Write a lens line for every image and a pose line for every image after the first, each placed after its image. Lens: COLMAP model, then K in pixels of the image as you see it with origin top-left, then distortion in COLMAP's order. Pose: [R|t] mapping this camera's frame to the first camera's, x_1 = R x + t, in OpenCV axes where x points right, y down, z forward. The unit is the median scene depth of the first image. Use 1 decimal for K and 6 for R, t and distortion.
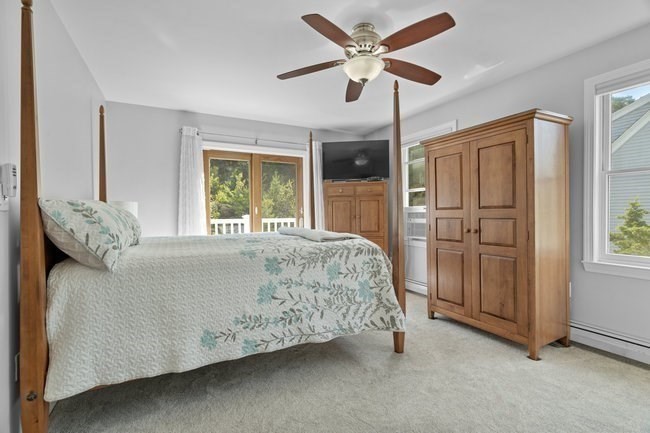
lens RADIAL K [[304.3, 0, 324.8], [0, 304.3, 217.2], [0, 0, 1]] dist [0.009399, 0.000267]
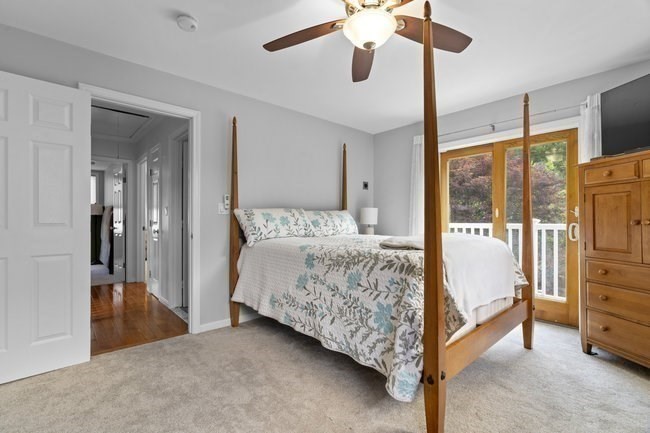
lens RADIAL K [[304.3, 0, 322.8], [0, 304.3, 221.6], [0, 0, 1]] dist [0.009399, 0.000267]
pose [[0.221660, 0.013472, -0.975031, 0.875736], [-0.017259, 0.999802, 0.009891, -0.000056], [0.974971, 0.014636, 0.221849, 0.722325]]
